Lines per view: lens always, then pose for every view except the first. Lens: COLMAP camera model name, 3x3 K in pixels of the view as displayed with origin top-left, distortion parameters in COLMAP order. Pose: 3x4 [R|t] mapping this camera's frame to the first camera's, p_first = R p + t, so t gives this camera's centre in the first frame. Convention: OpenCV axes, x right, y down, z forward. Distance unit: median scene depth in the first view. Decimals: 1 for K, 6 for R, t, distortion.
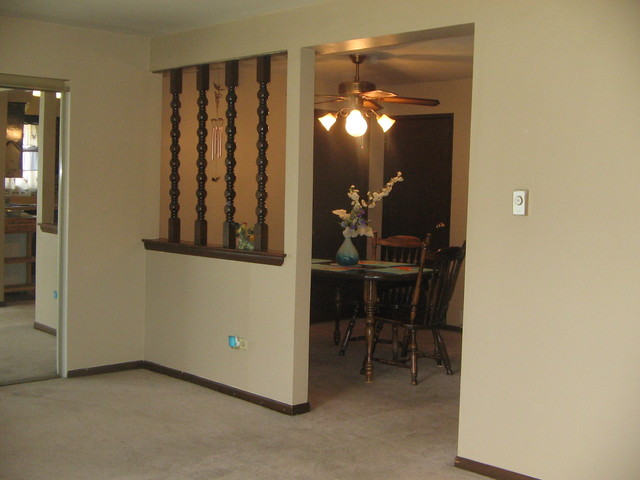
lens RADIAL K [[846.9, 0, 320.0], [0, 846.9, 240.0], [0, 0, 1]] dist [-0.150571, 0.097620]
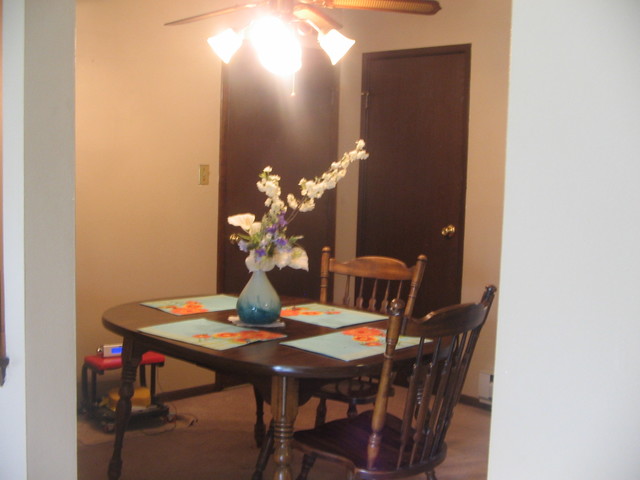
lens RADIAL K [[846.9, 0, 320.0], [0, 846.9, 240.0], [0, 0, 1]] dist [-0.150571, 0.097620]
pose [[0.999567, 0.002663, -0.029318, 0.085276], [-0.001685, 0.999442, 0.033354, -0.037729], [0.029390, -0.033290, 0.999014, 0.491192]]
